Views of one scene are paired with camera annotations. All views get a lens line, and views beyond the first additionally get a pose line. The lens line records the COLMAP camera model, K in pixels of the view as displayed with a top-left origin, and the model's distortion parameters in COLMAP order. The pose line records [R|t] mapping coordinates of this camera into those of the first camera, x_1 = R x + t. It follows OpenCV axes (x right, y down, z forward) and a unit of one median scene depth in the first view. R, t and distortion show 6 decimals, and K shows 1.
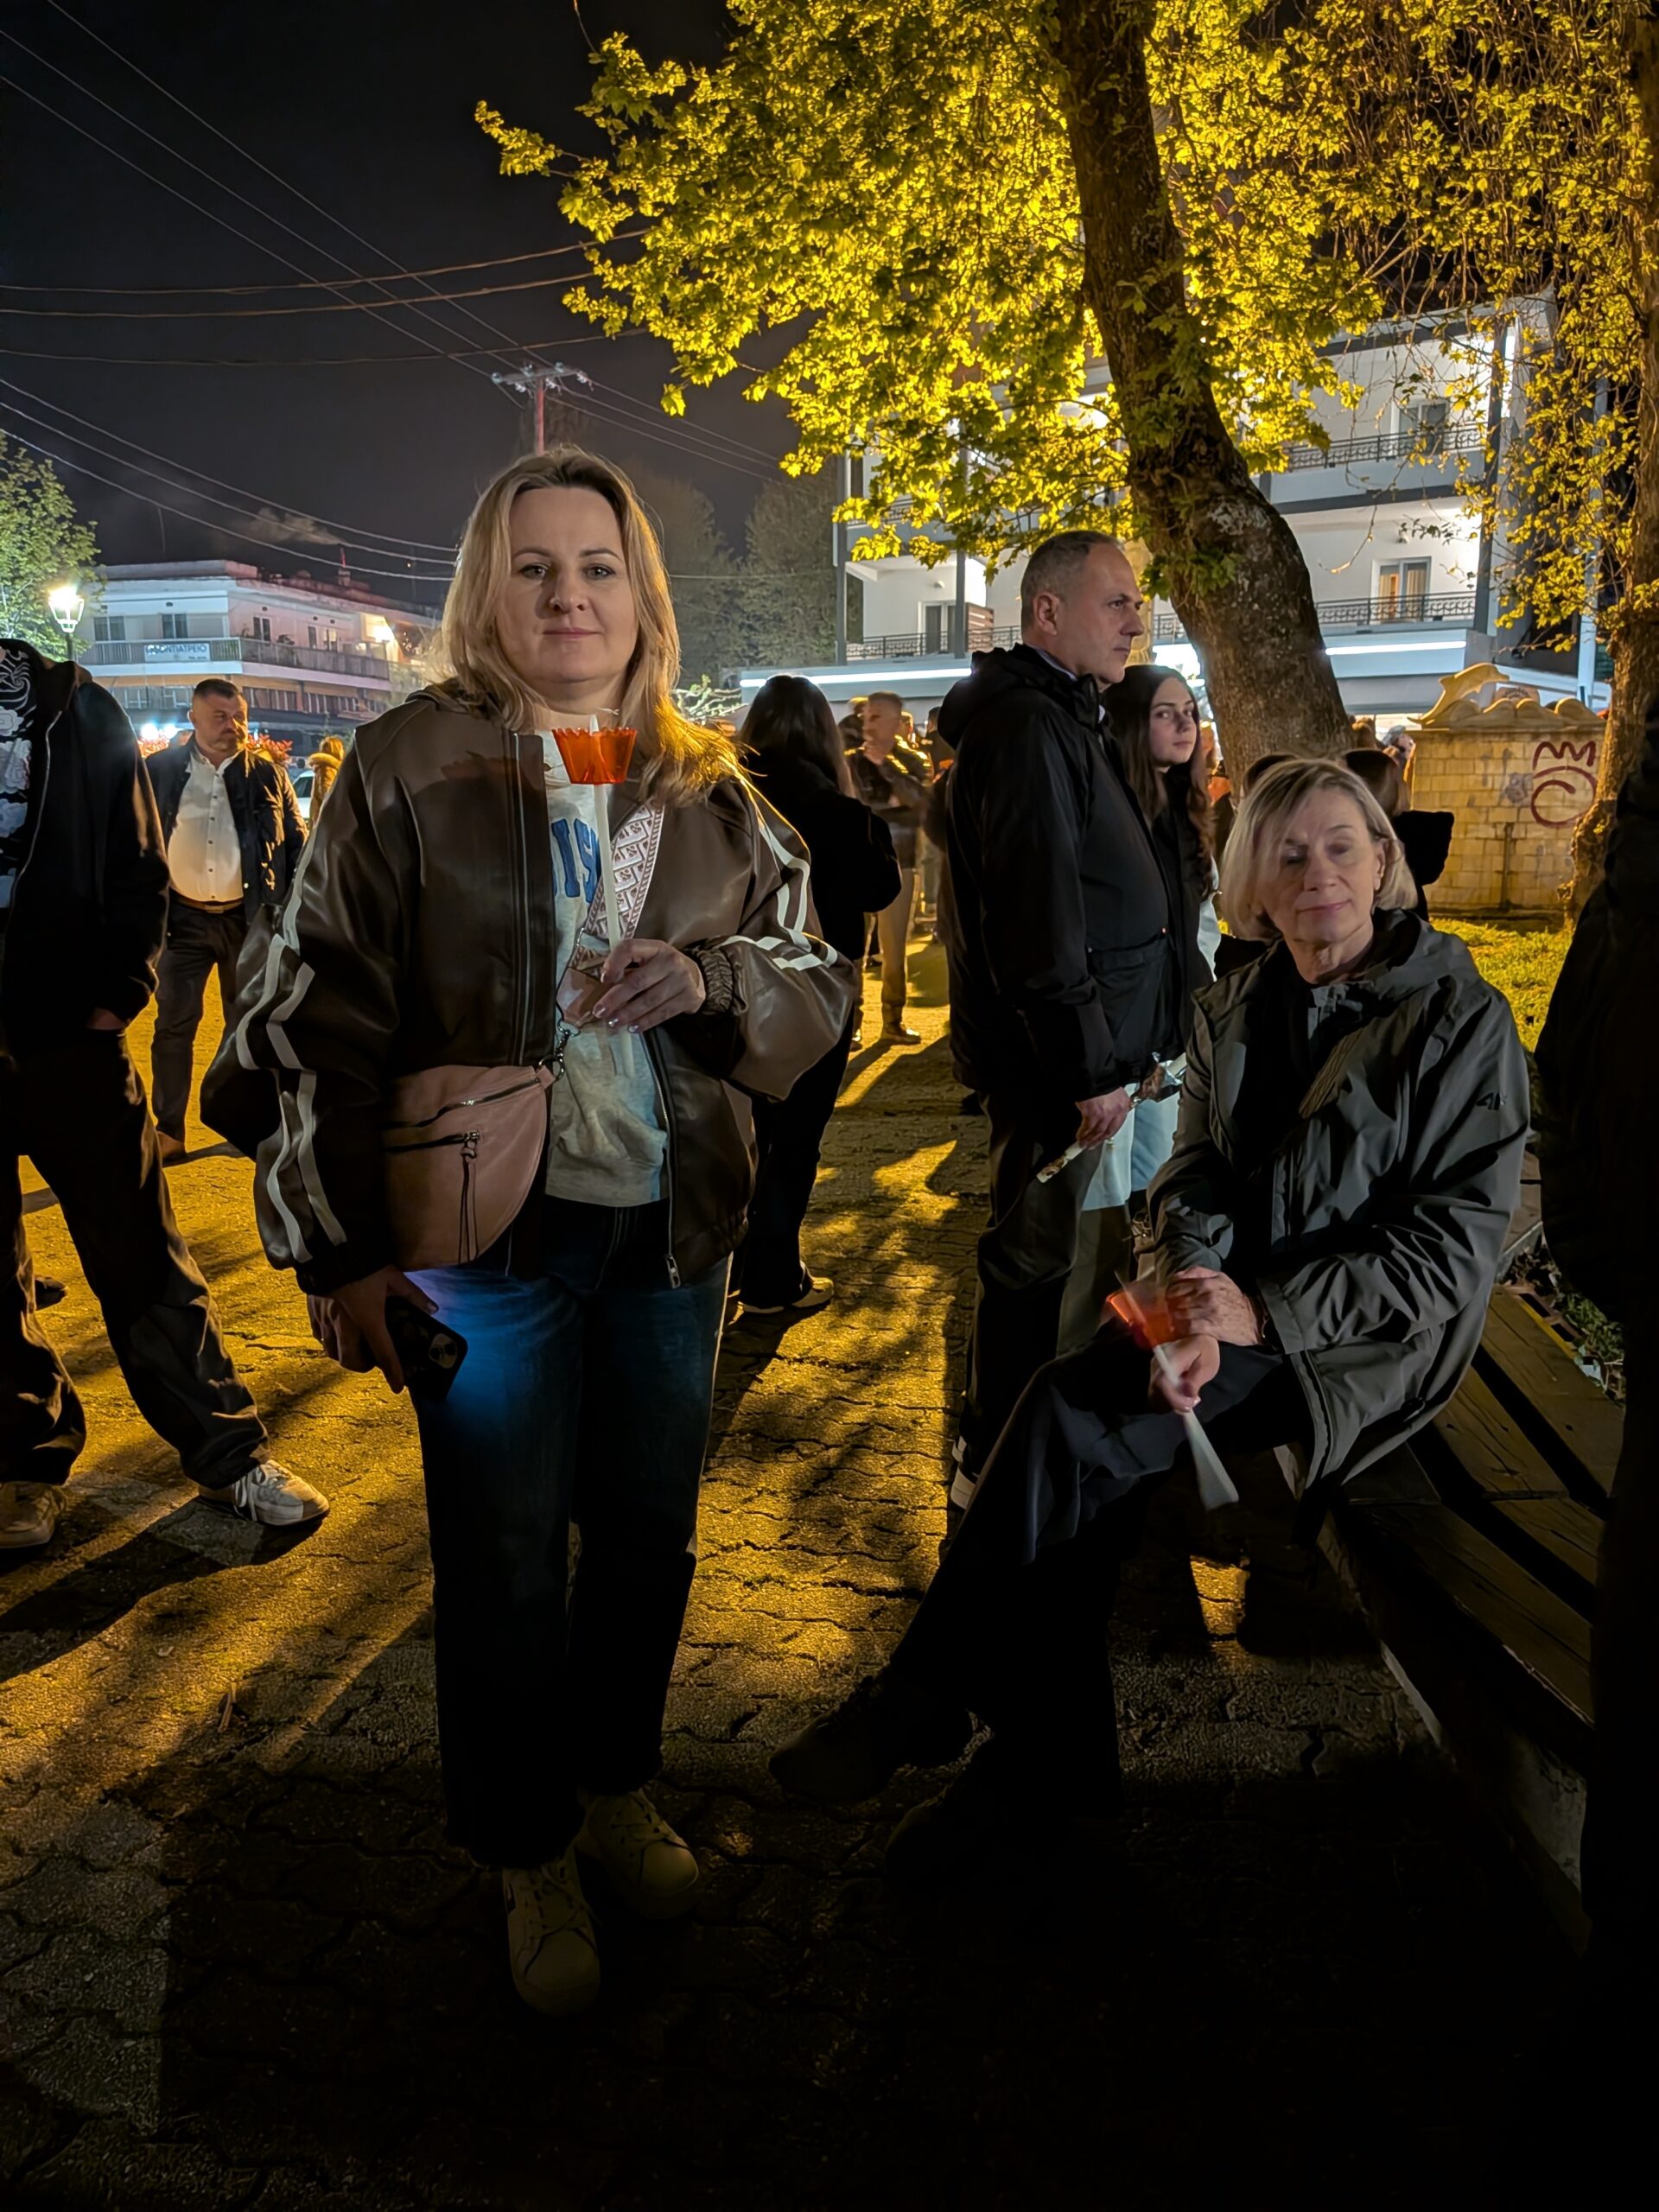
lens RADIAL K [[1616.2, 0, 820.9], [0, 1616.2, 1095.6], [0, 0, 1]] dist [0.015031, -0.027808]
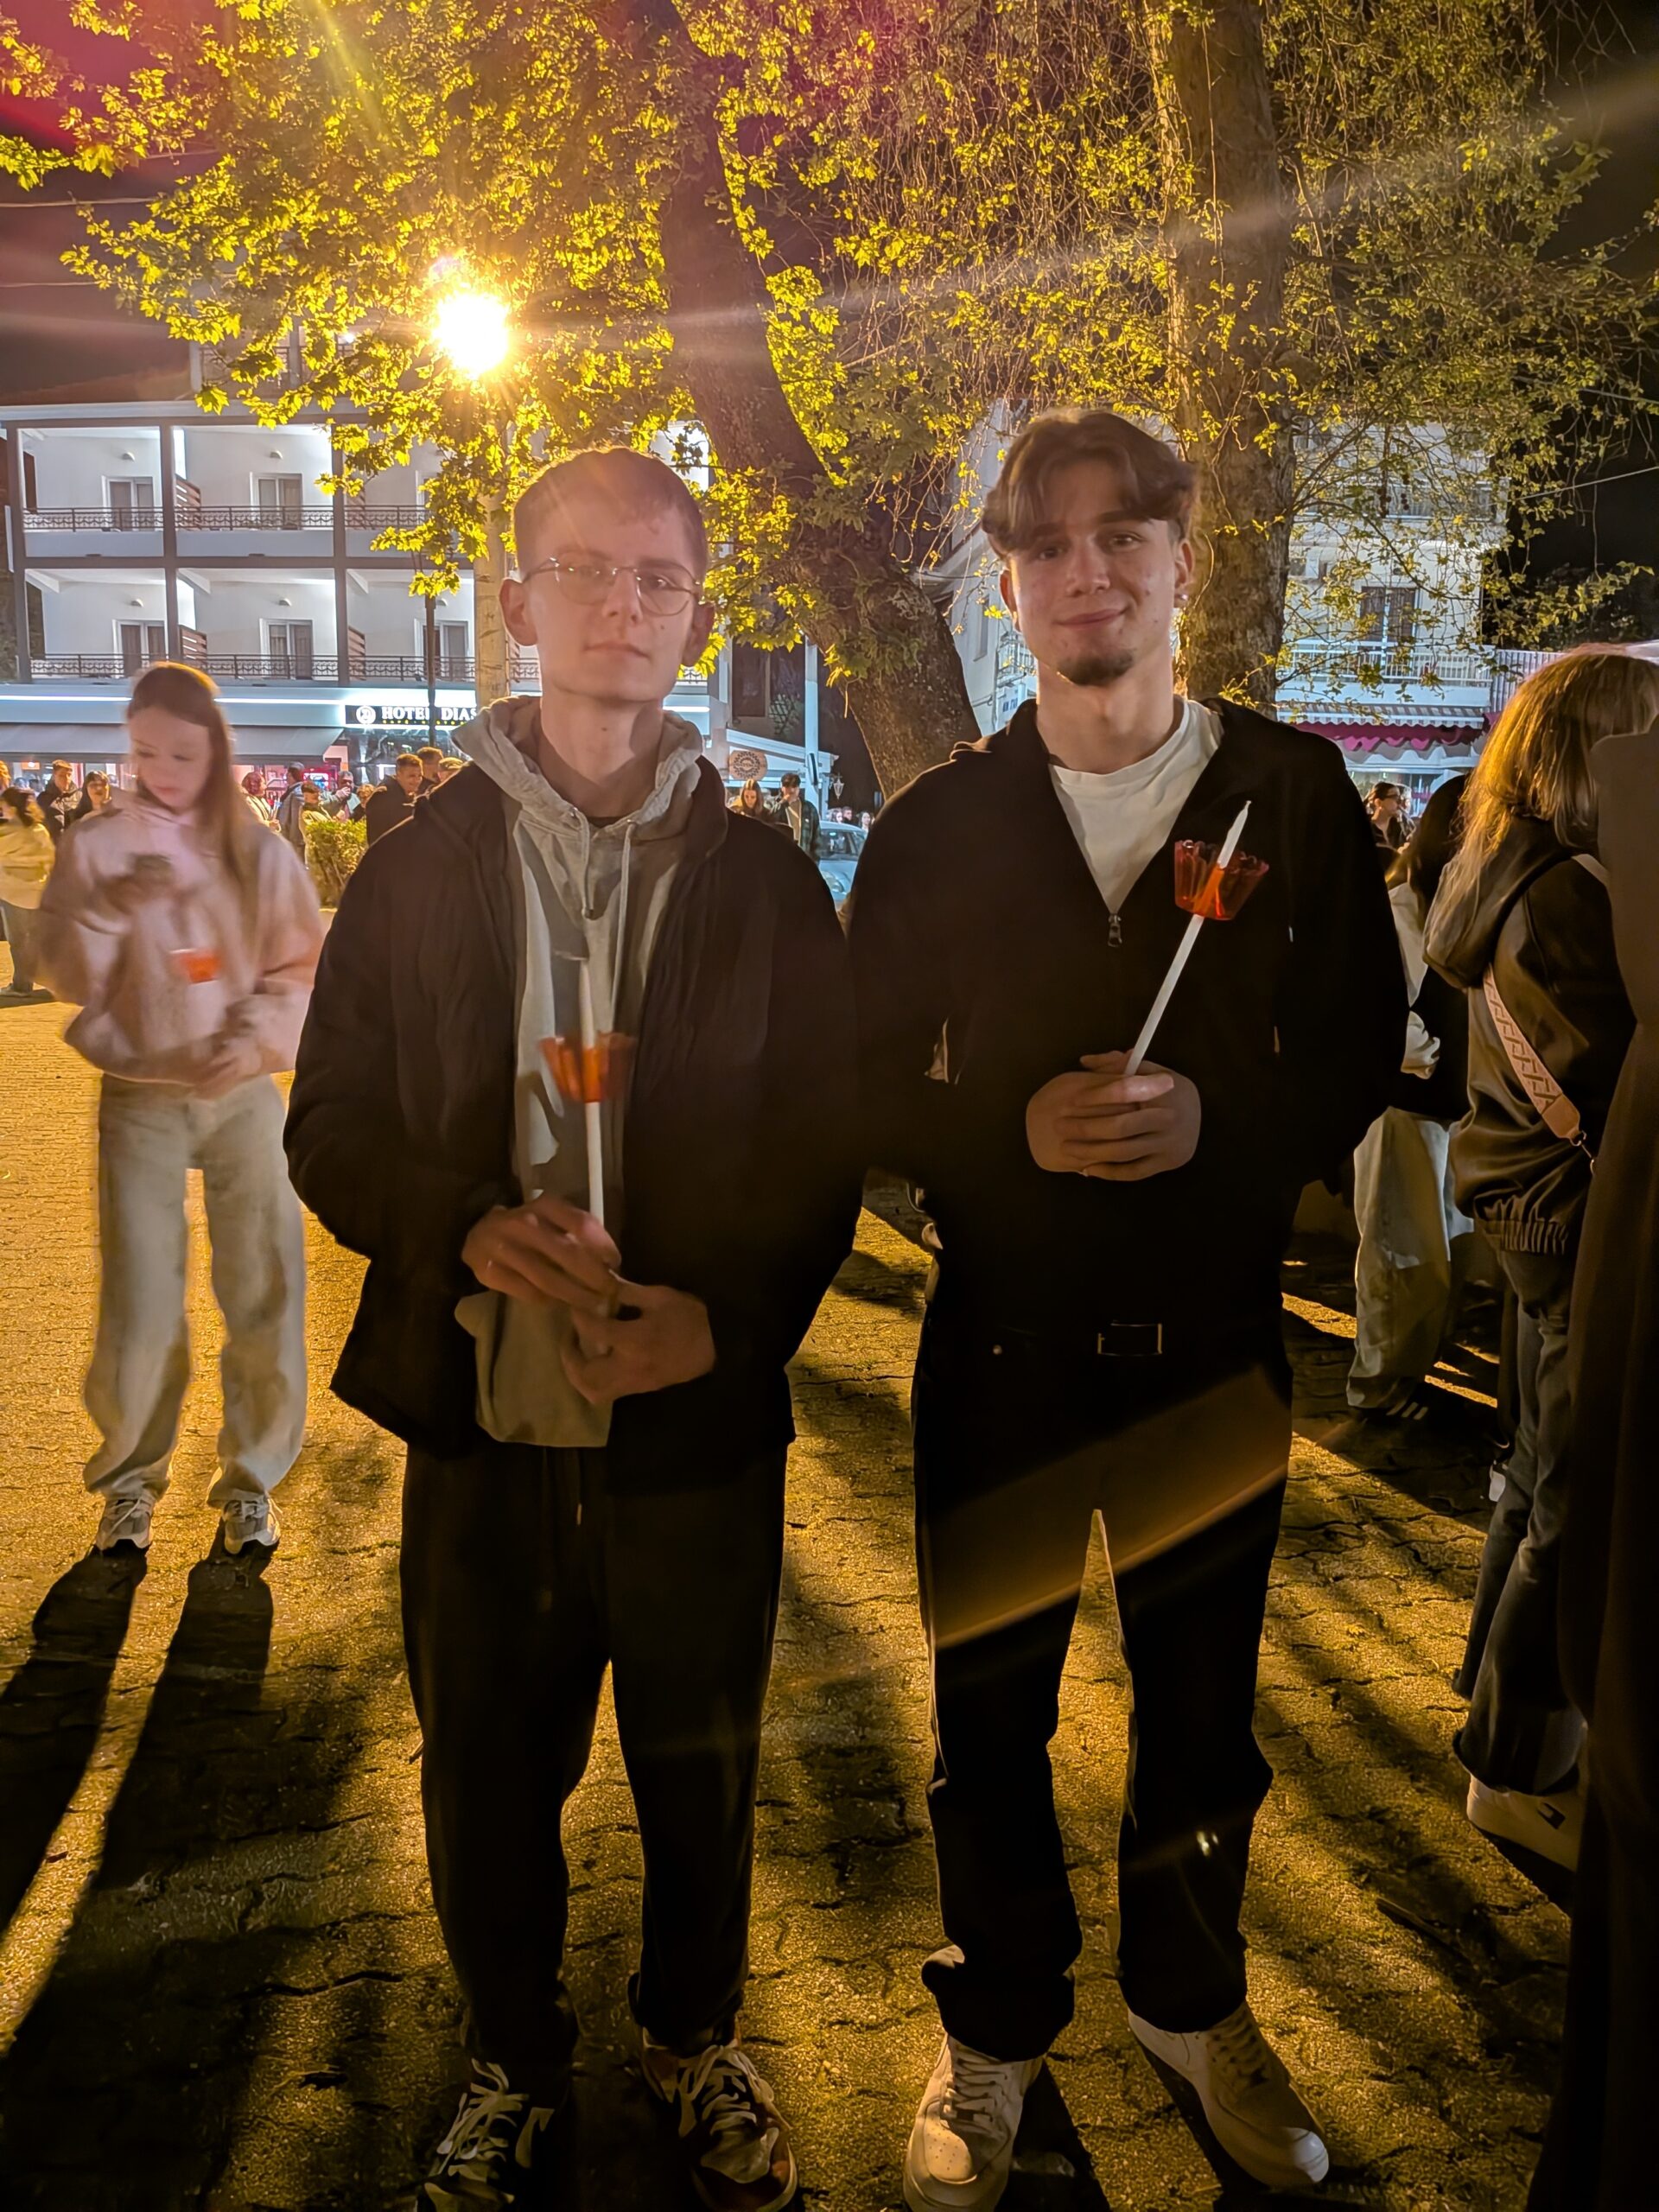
lens RADIAL K [[1616.2, 0, 823.7], [0, 1616.2, 1109.2], [0, 0, 1]] dist [0.015031, -0.027808]
pose [[0.861022, -0.064175, 0.504503, -0.262577], [0.071874, 0.997405, 0.004210, -0.025417], [-0.503463, 0.032636, 0.863400, 0.089345]]
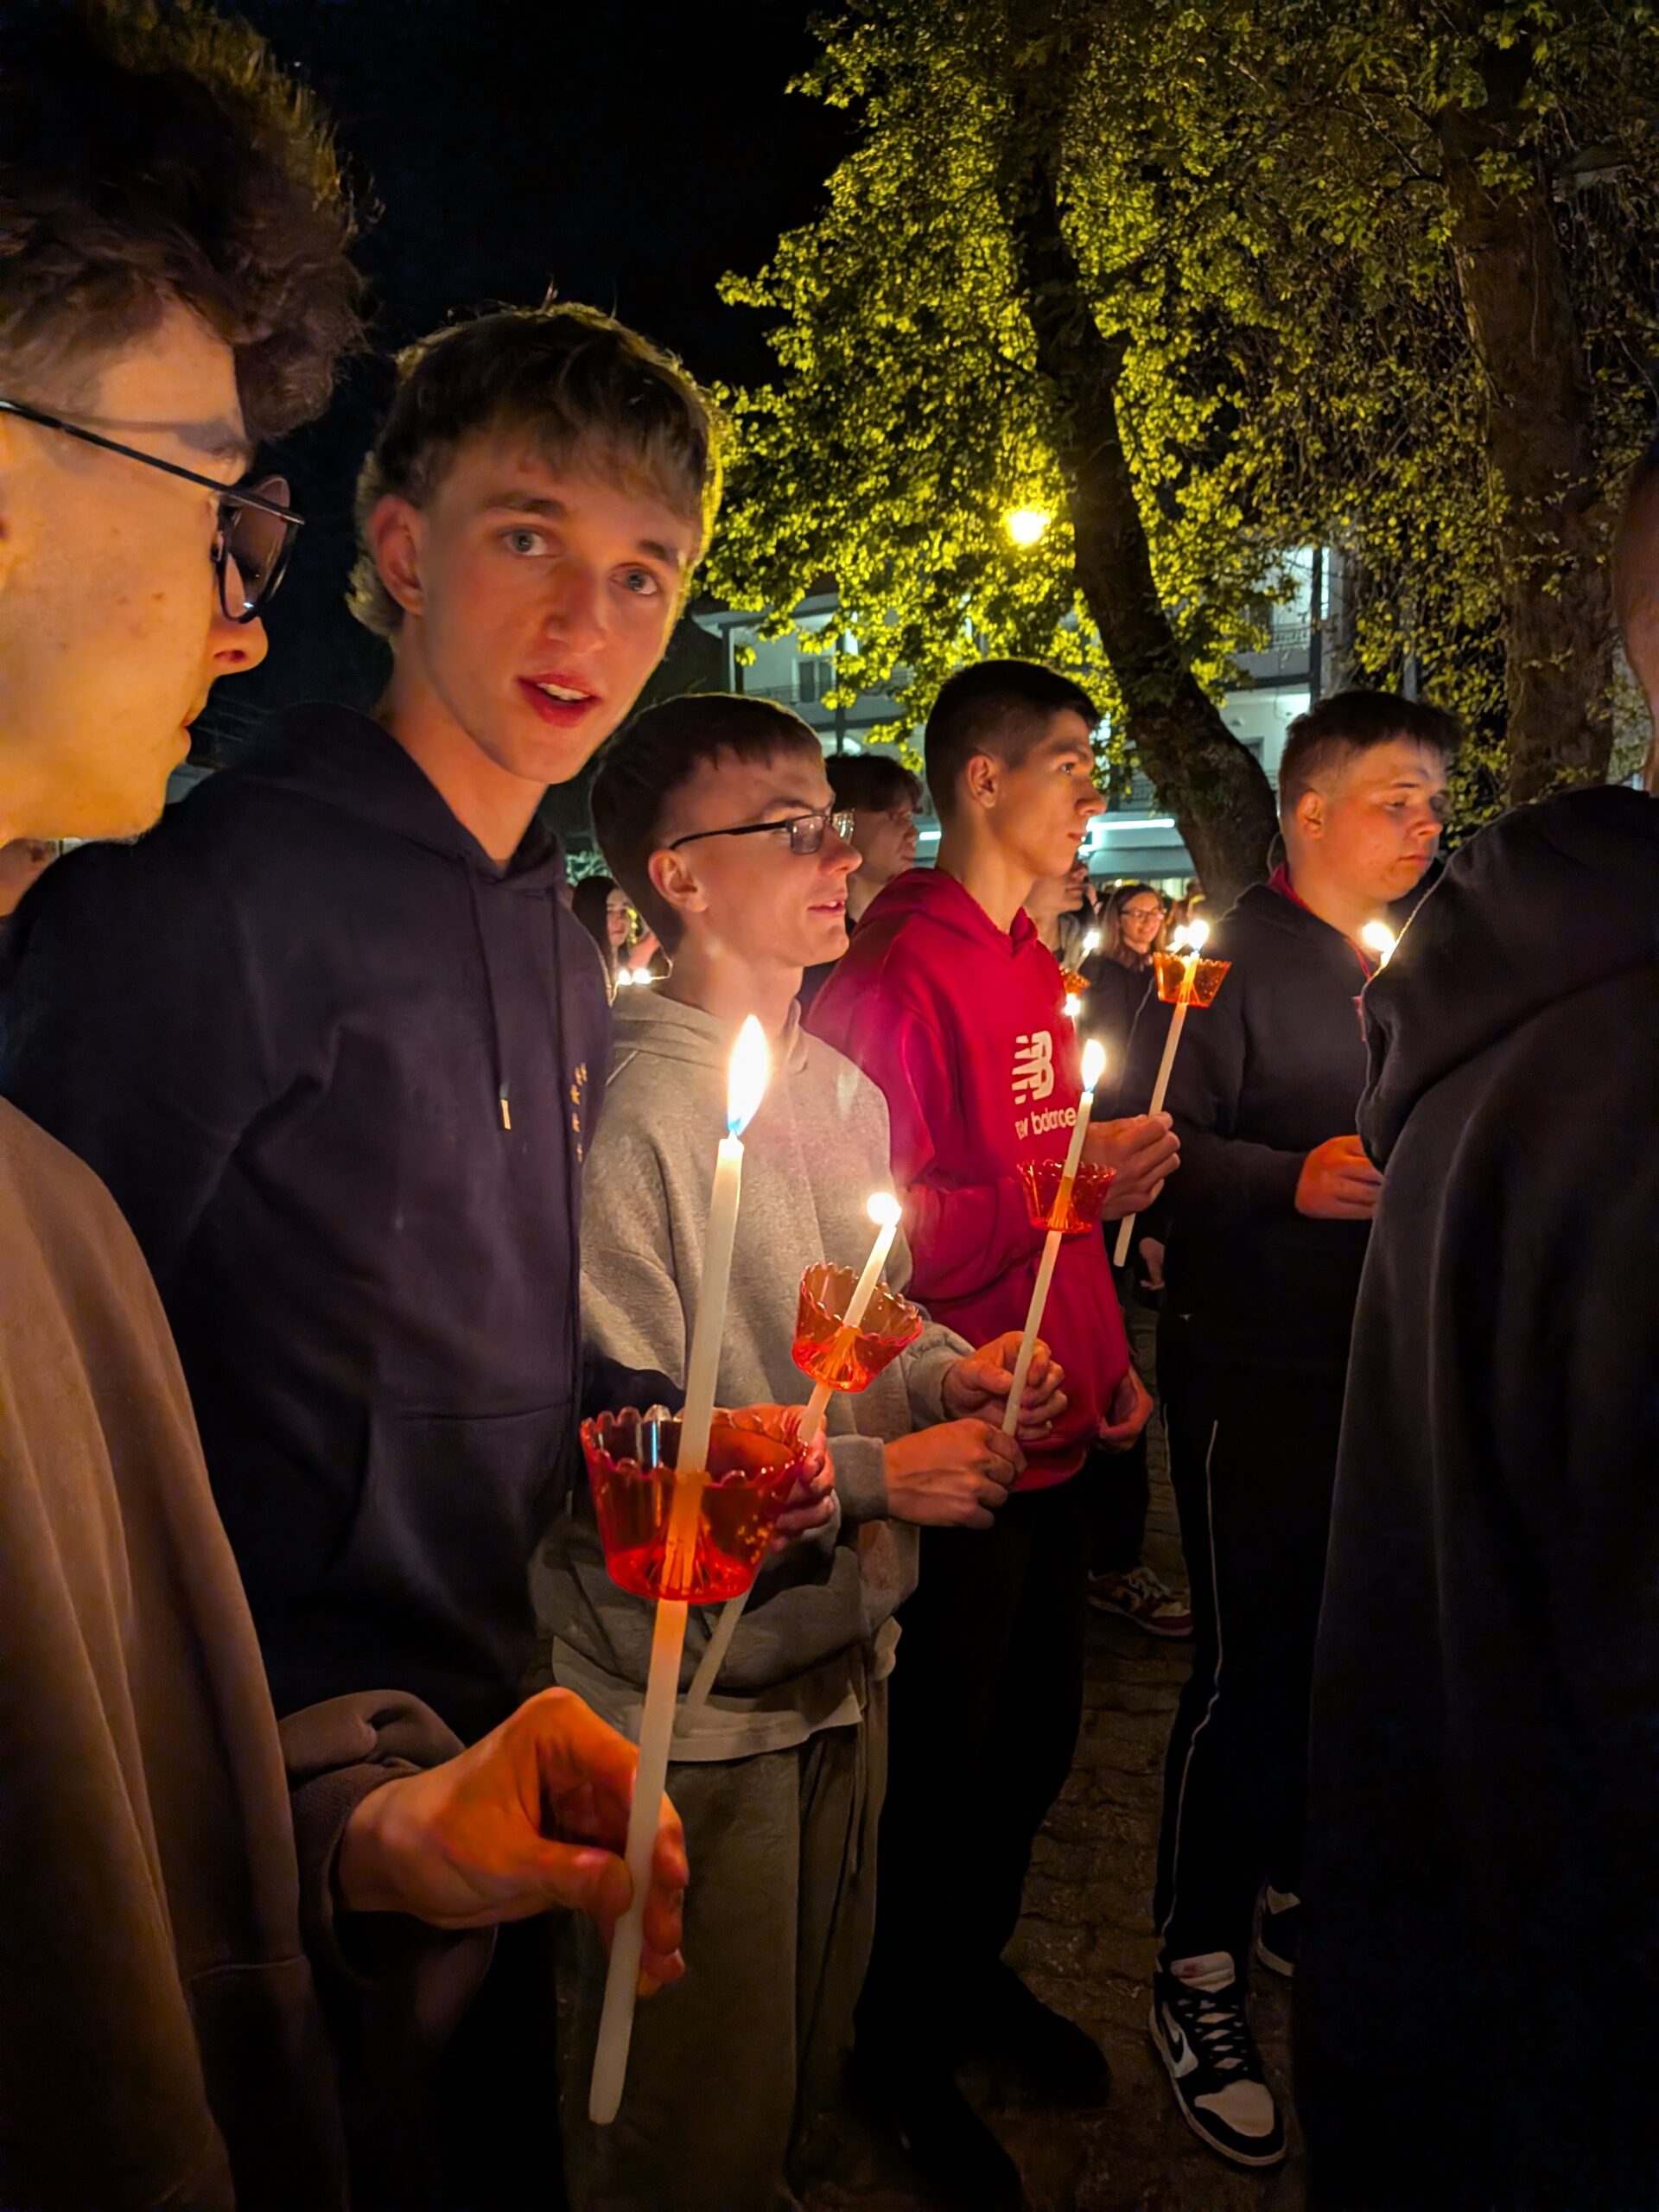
lens RADIAL K [[1616.2, 0, 791.4], [0, 1616.2, 1097.6], [0, 0, 1]] dist [0.015031, -0.027808]
pose [[0.995614, -0.023839, 0.090462, -0.171000], [0.032064, 0.995372, -0.090587, 0.023800], [-0.087884, 0.093091, 0.991771, -0.197715]]
